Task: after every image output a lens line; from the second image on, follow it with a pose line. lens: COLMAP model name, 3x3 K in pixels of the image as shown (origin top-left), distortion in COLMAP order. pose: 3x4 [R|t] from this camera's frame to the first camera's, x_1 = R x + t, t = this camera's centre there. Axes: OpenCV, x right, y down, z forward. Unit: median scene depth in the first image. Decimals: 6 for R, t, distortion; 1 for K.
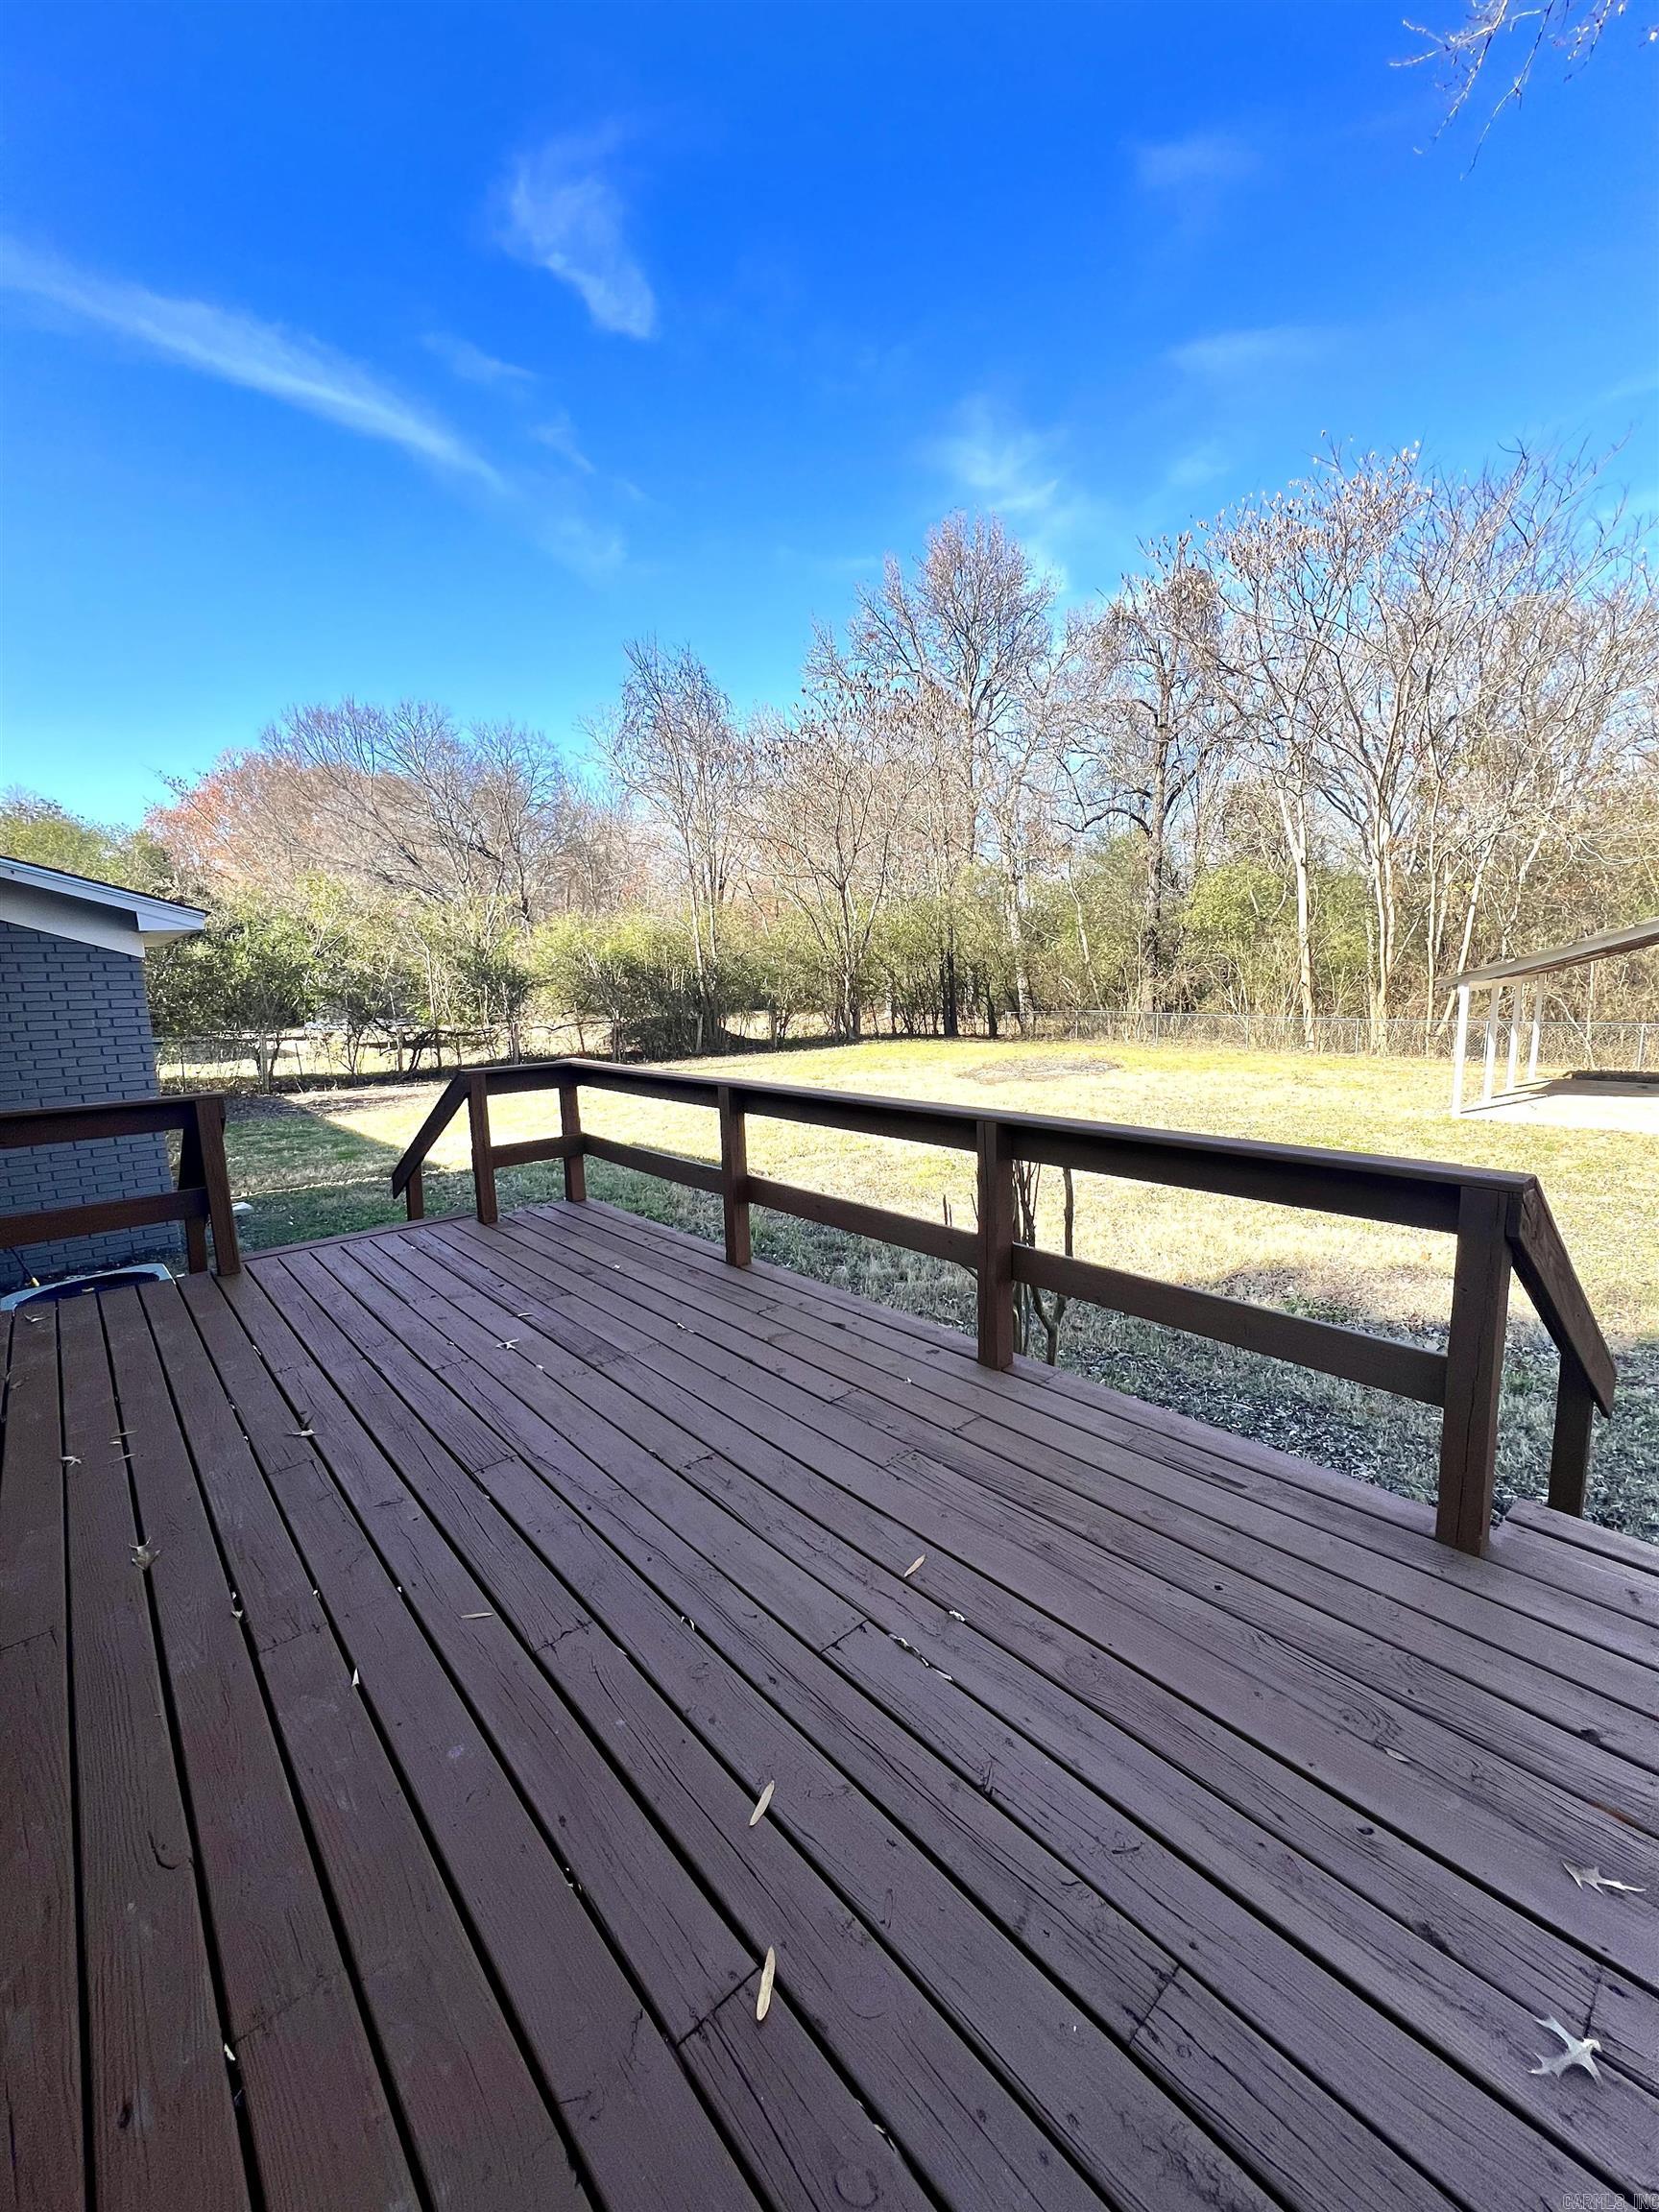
lens RADIAL K [[882.0, 0, 829.7], [0, 882.0, 1107.7], [0, 0, 1]] dist [-0.005761, 0.001199]
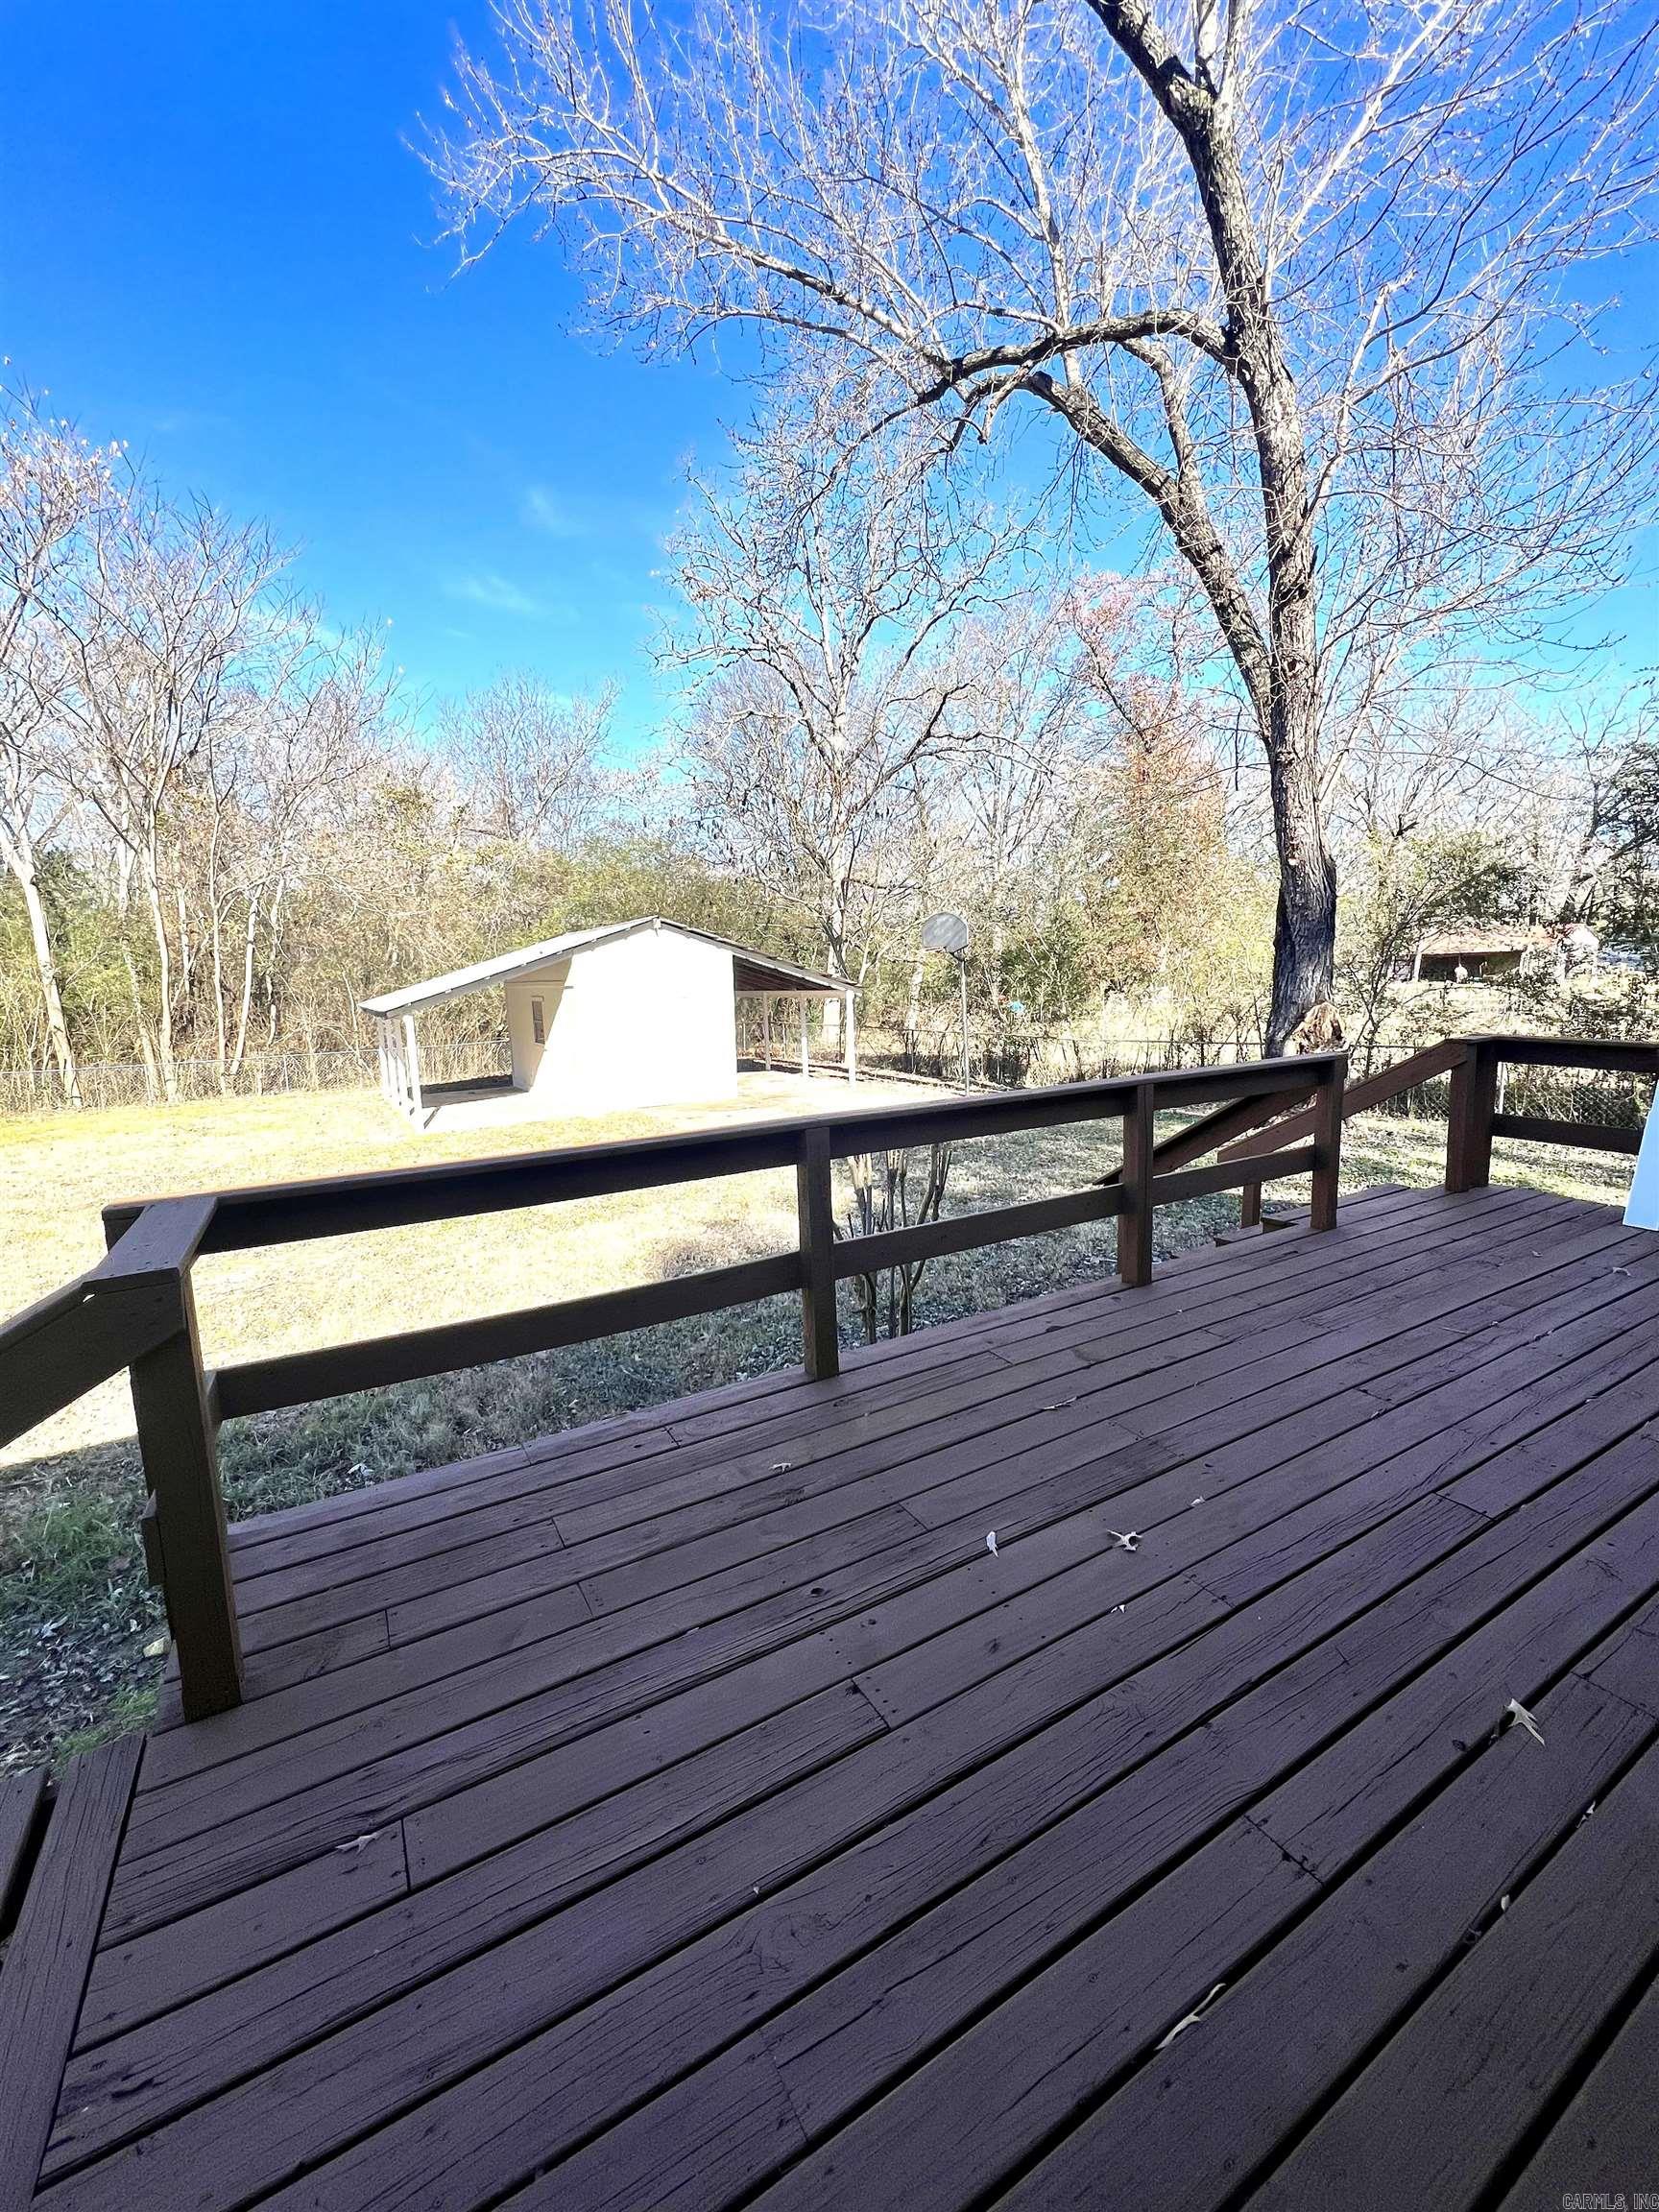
lens RADIAL K [[882.0, 0, 831.6], [0, 882.0, 1105.1], [0, 0, 1]] dist [-0.005761, 0.001199]
pose [[0.201396, -0.123183, 0.971733, -0.344316], [0.175898, 0.980482, 0.087836, -0.043908], [-0.963587, 0.153236, 0.219133, 0.358831]]
